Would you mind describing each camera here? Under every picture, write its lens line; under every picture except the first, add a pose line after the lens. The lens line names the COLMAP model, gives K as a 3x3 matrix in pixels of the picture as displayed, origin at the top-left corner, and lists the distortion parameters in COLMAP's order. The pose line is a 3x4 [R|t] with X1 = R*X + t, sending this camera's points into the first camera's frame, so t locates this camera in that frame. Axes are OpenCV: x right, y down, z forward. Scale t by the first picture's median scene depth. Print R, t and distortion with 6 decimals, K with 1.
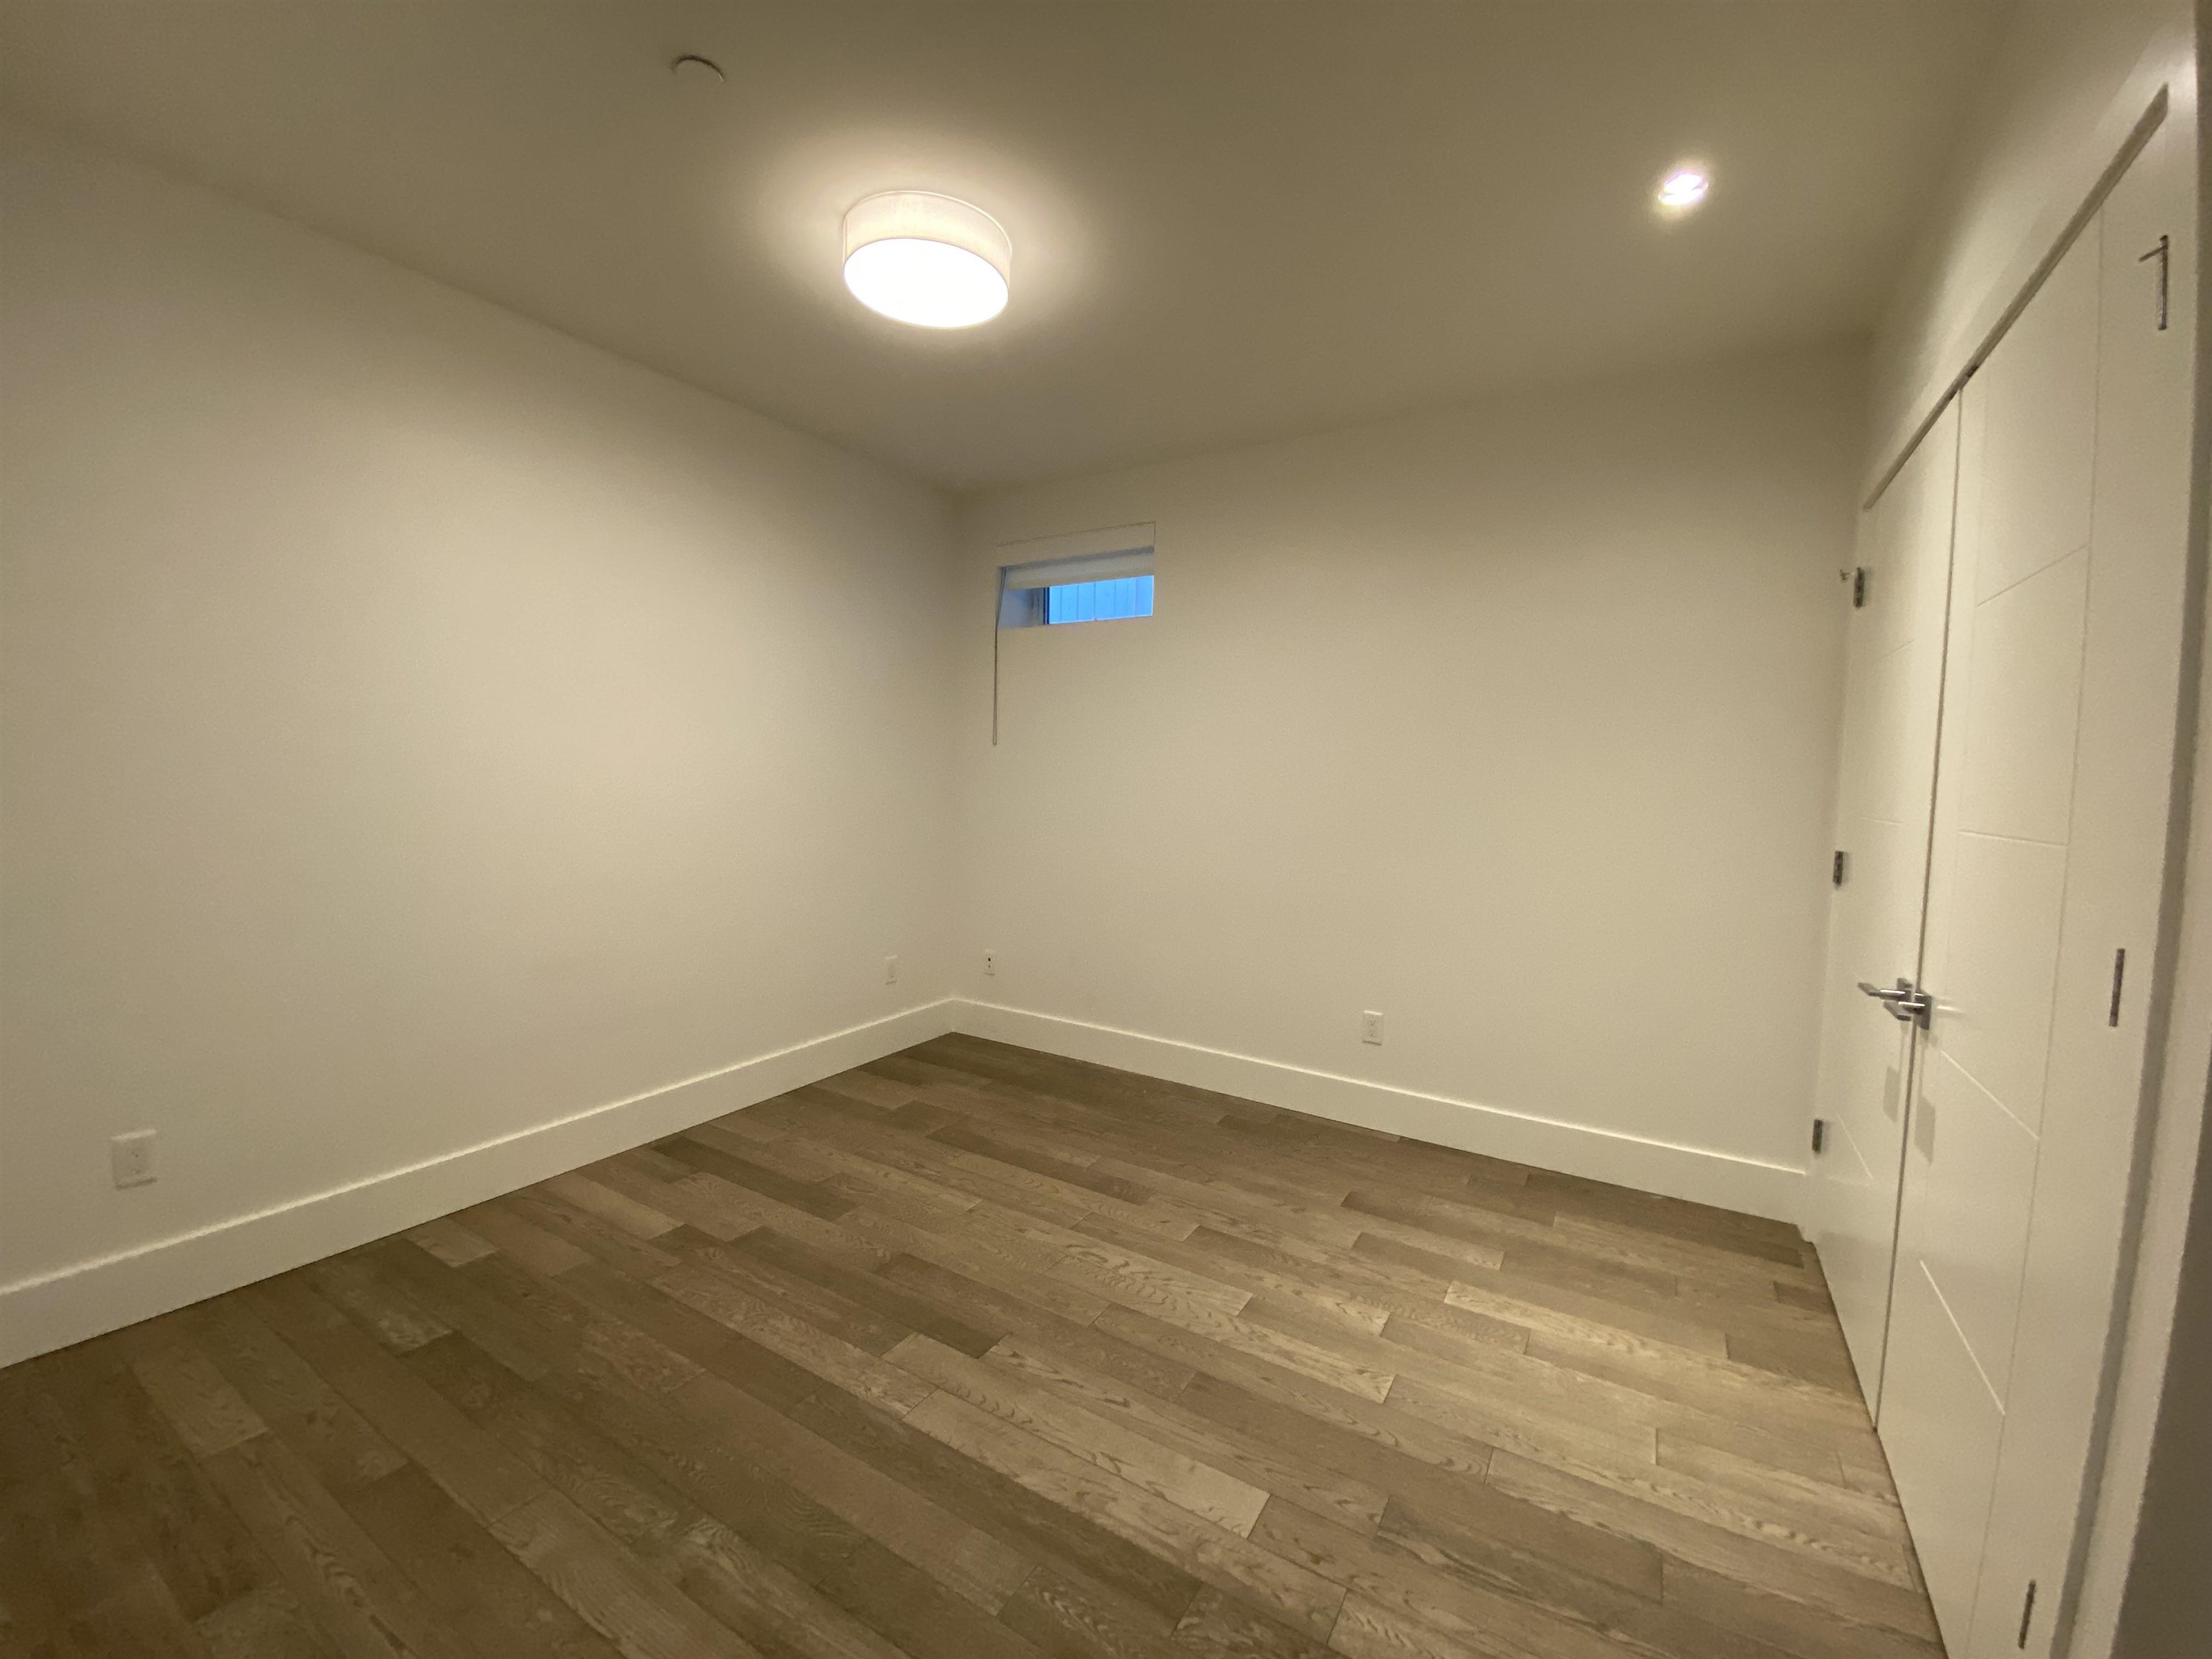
lens RADIAL K [[893.4, 0, 1137.3], [0, 893.4, 828.1], [0, 0, 1]] dist [0.010097, -0.015142]
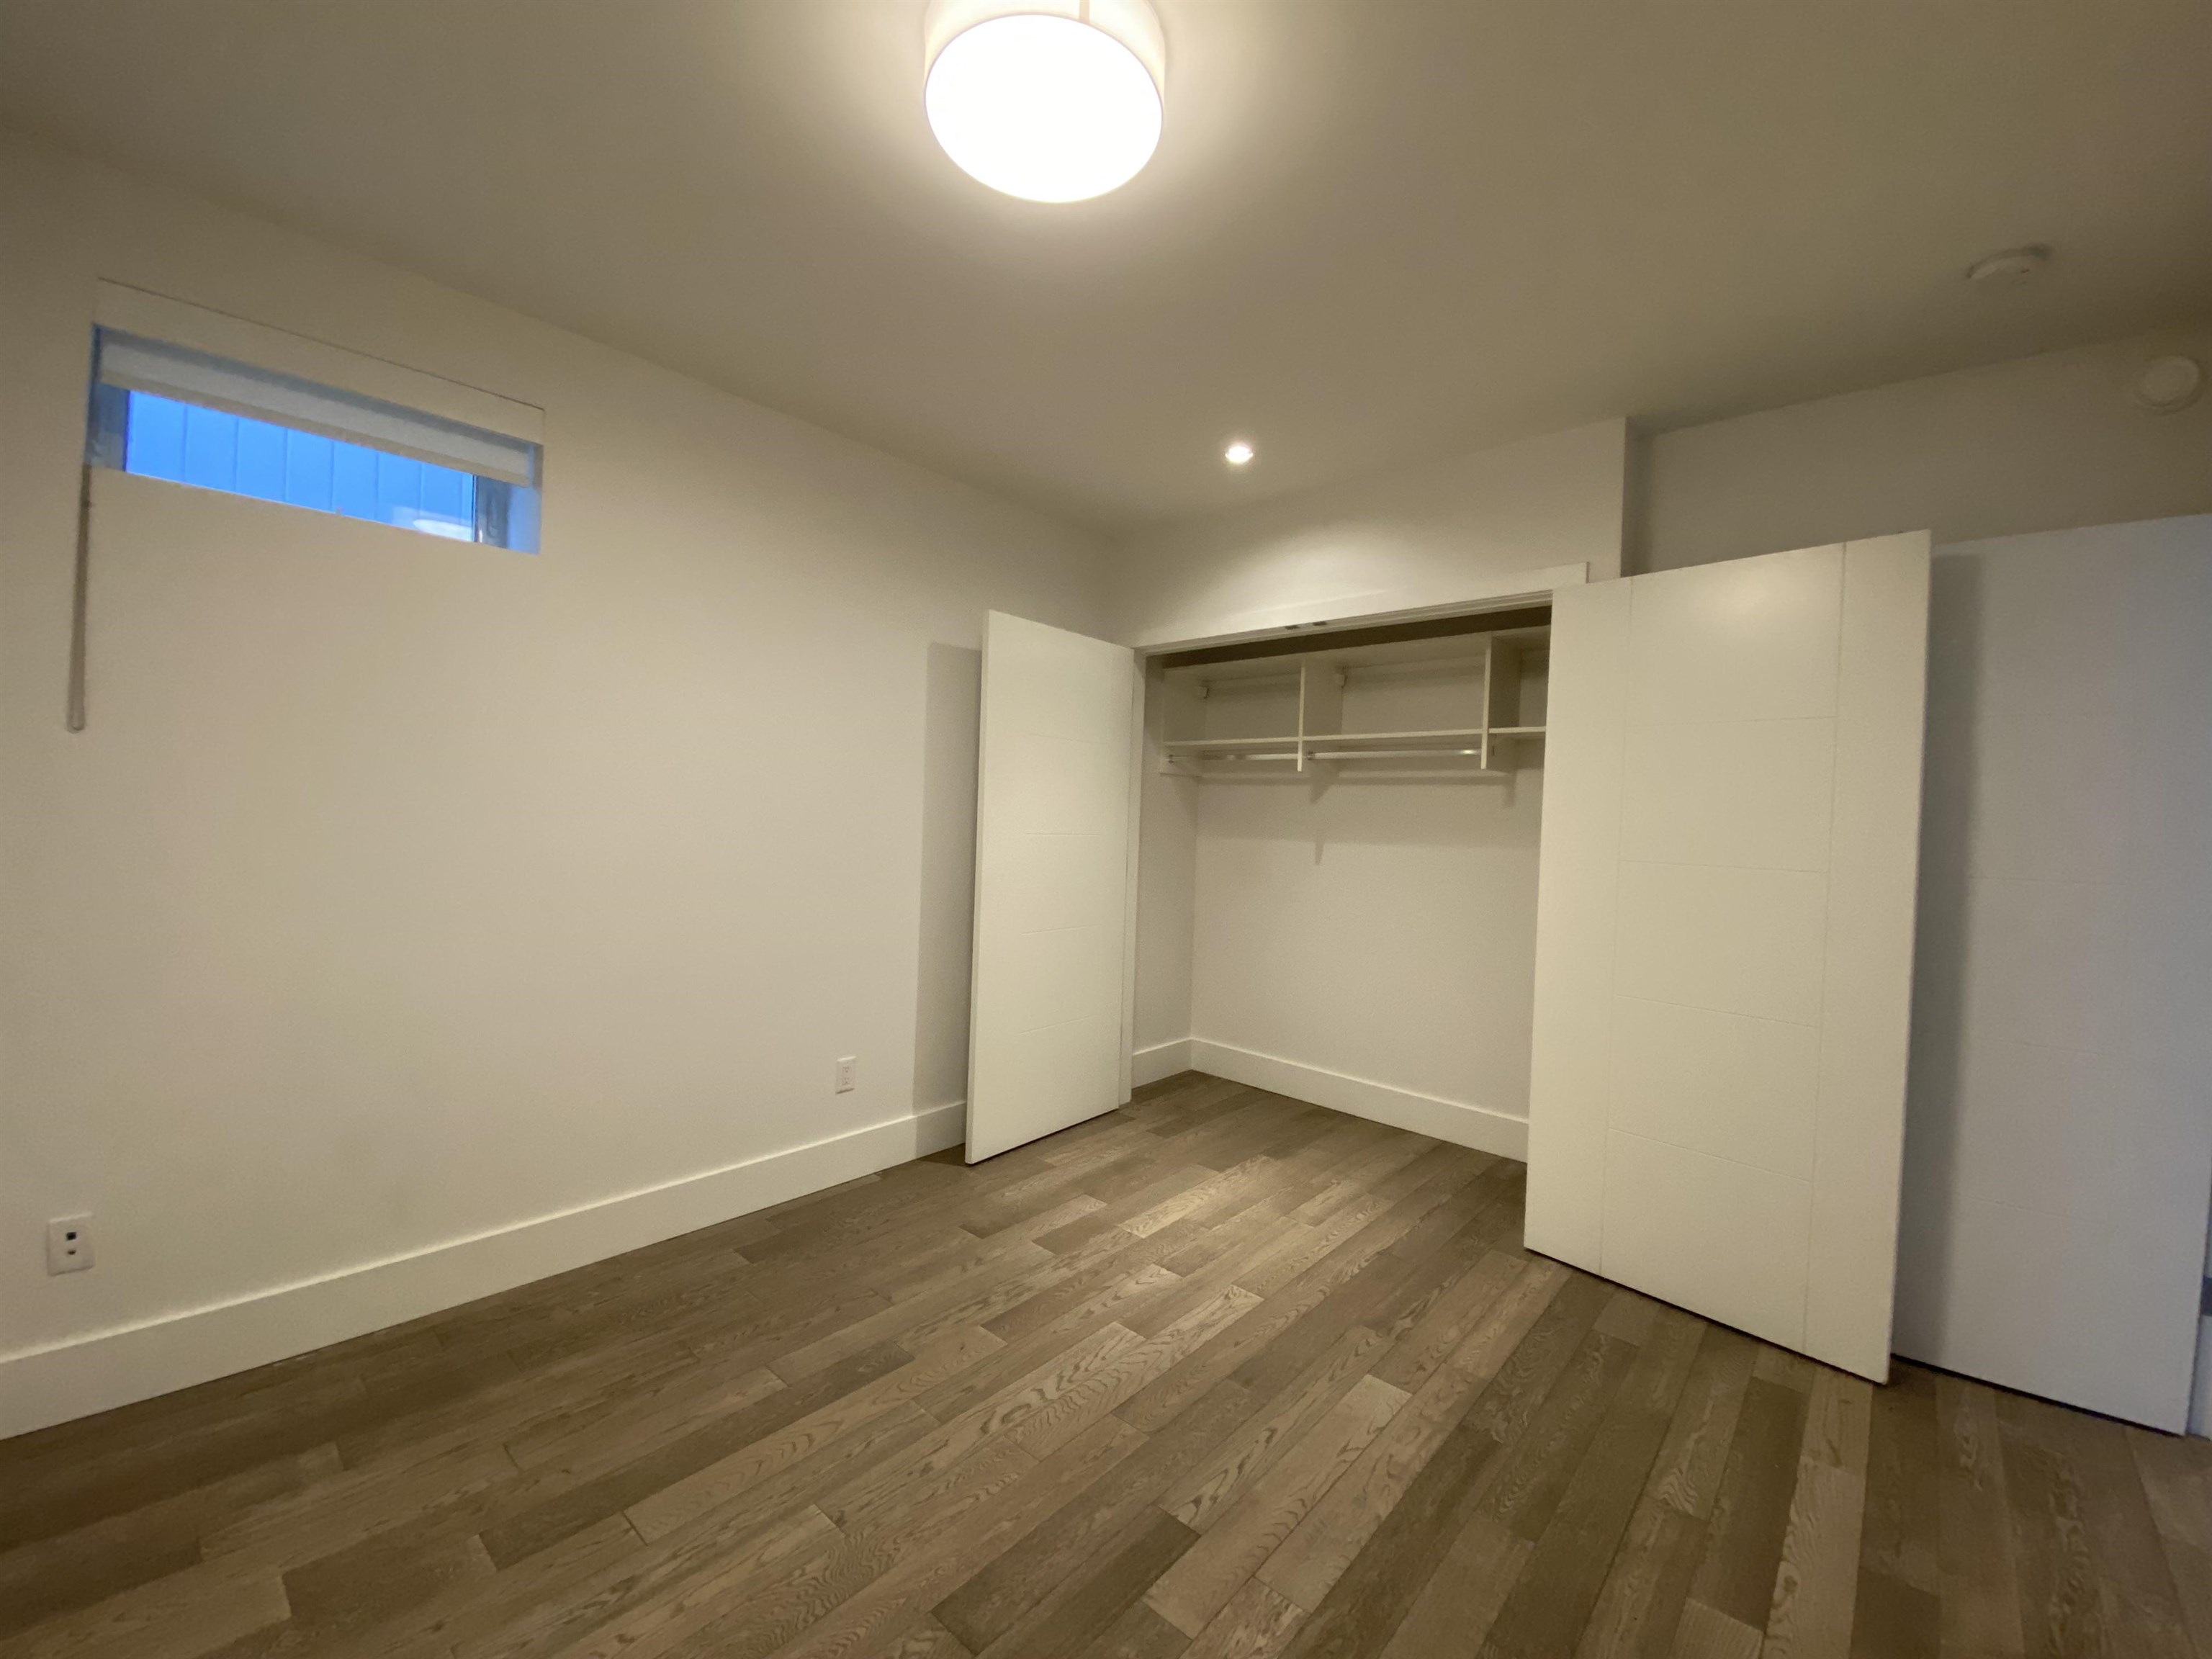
lens RADIAL K [[893.4, 0, 1109.9], [0, 893.4, 832.2], [0, 0, 1]] dist [0.010097, -0.015142]
pose [[0.204118, -0.047658, 0.977786, -0.796543], [0.037065, 0.998474, 0.040928, -0.074685], [-0.978244, 0.027887, 0.205573, 0.736139]]
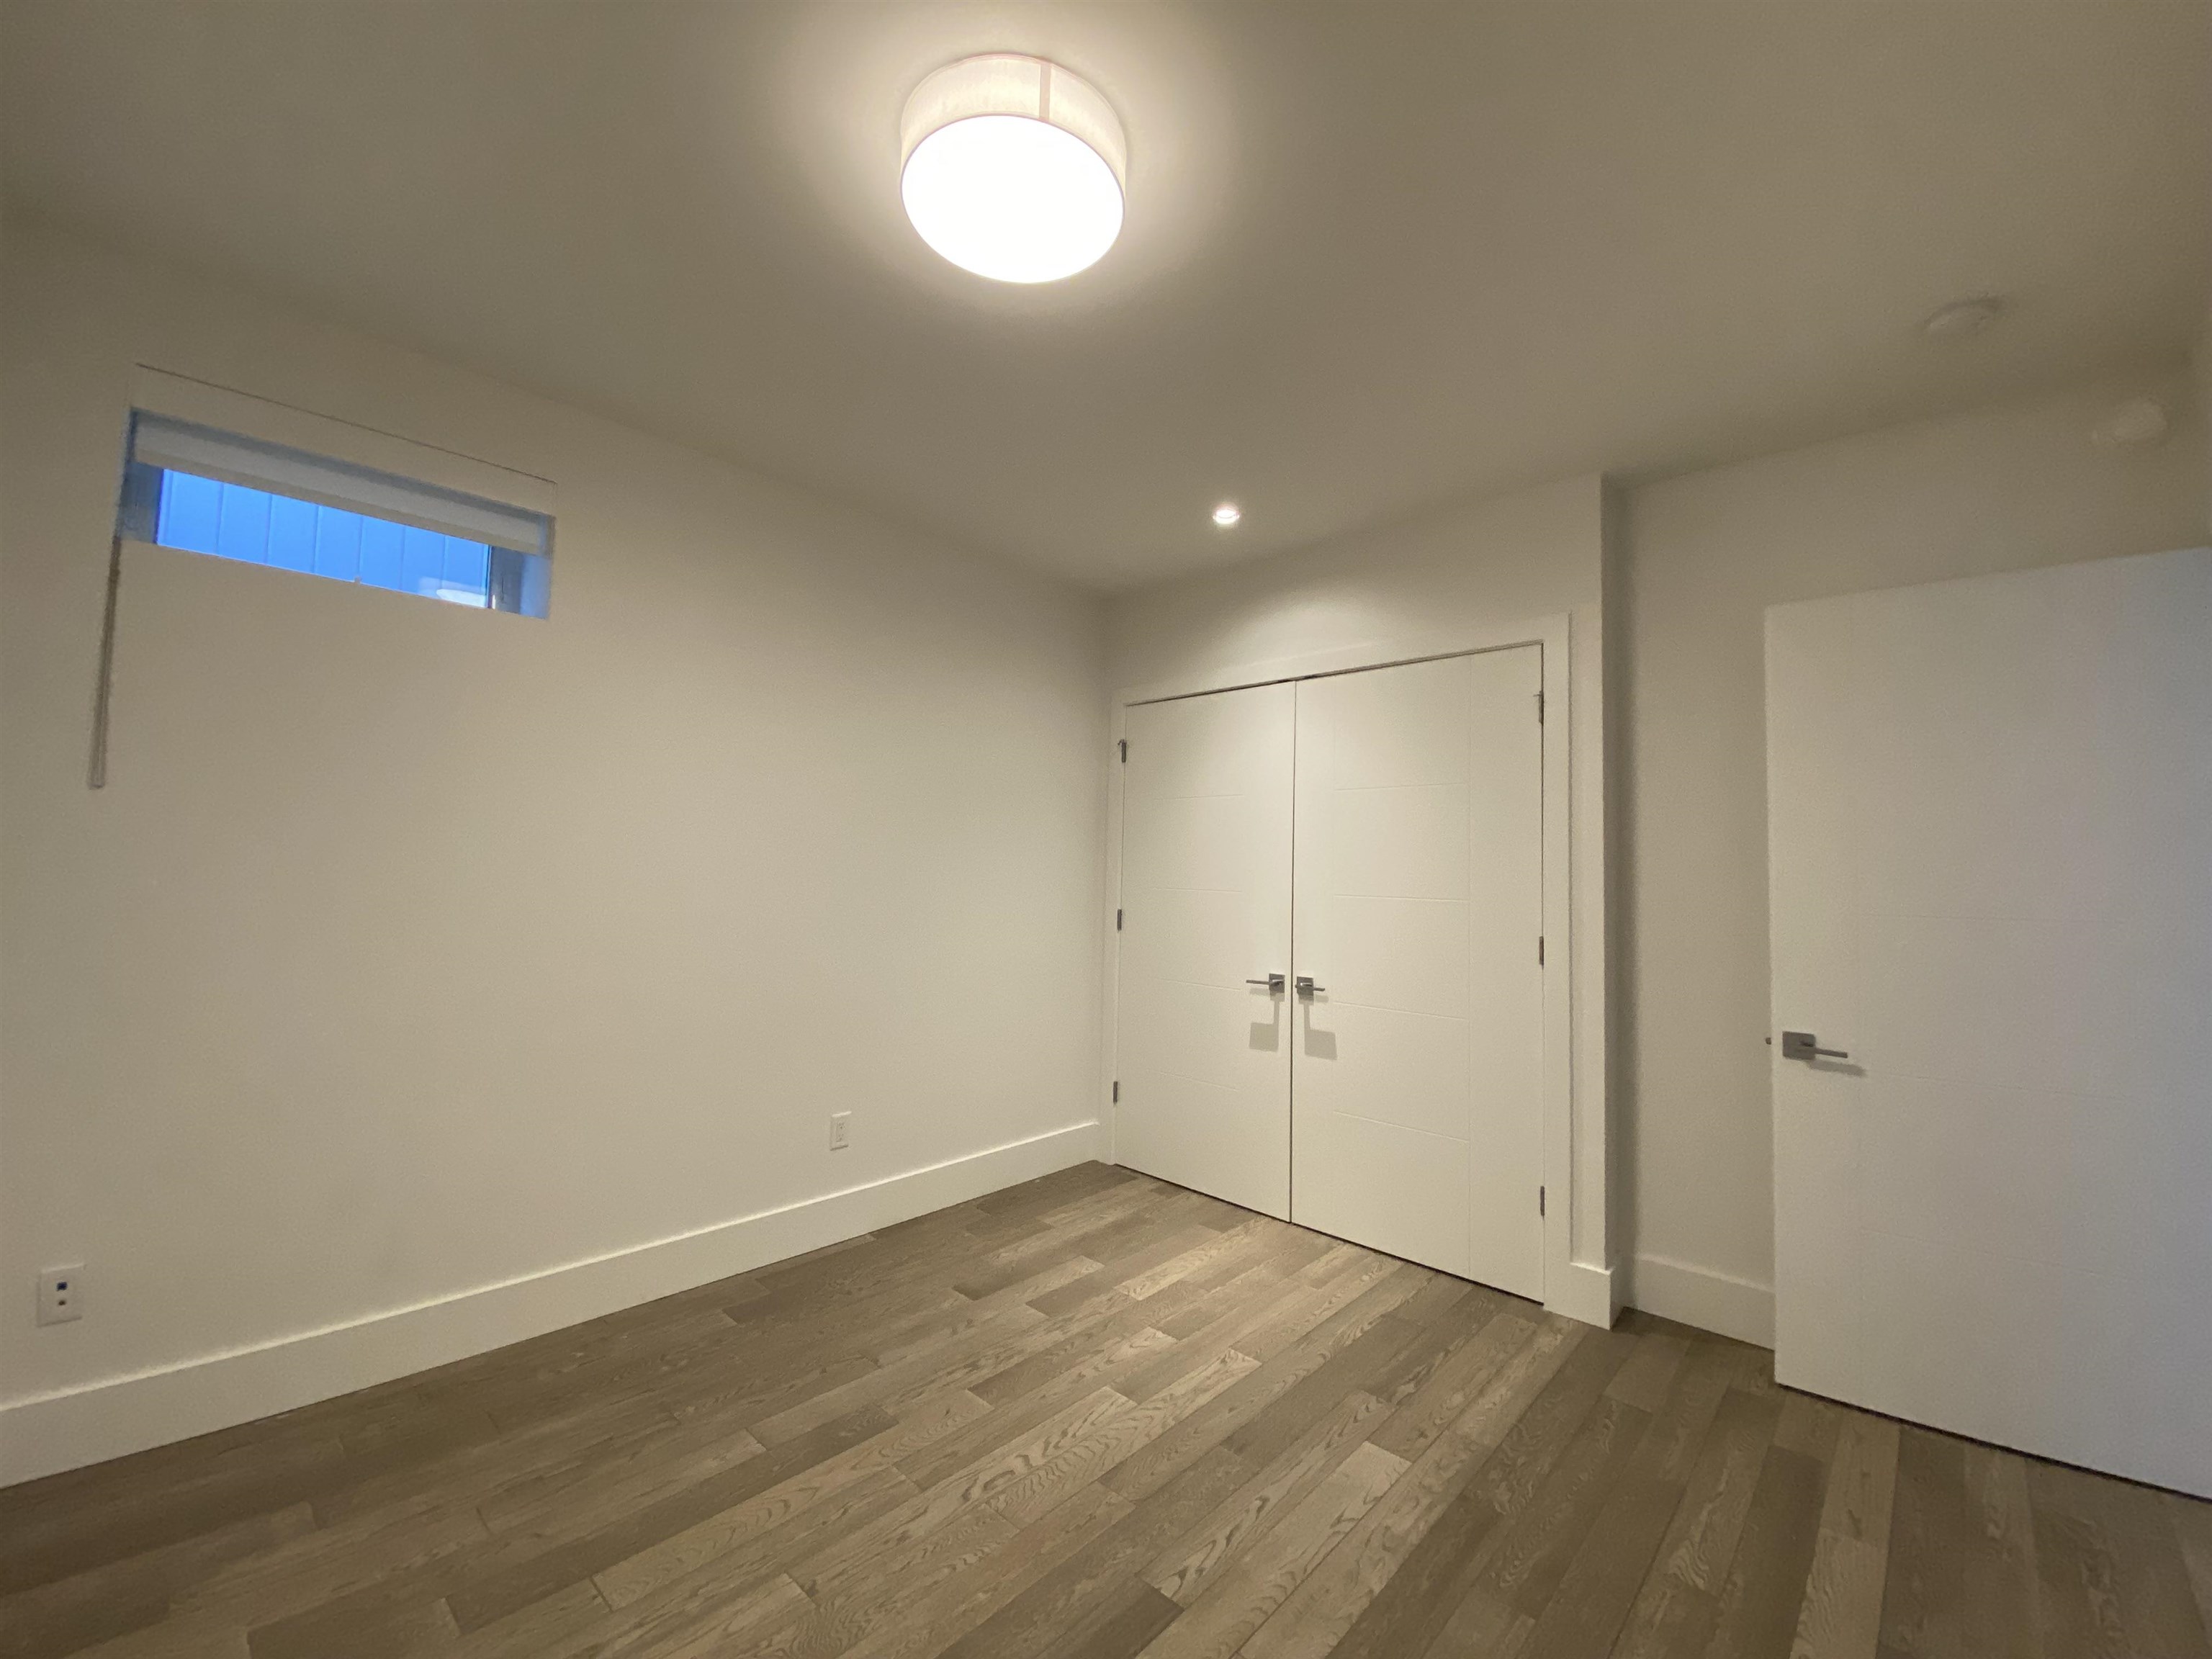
lens RADIAL K [[893.4, 0, 1110.2], [0, 893.4, 832.3], [0, 0, 1]] dist [0.010097, -0.015142]
pose [[0.223177, 0.016211, 0.974643, -0.799912], [0.045686, 0.998589, -0.027070, -0.062051], [-0.973707, 0.050569, 0.222122, 0.702241]]
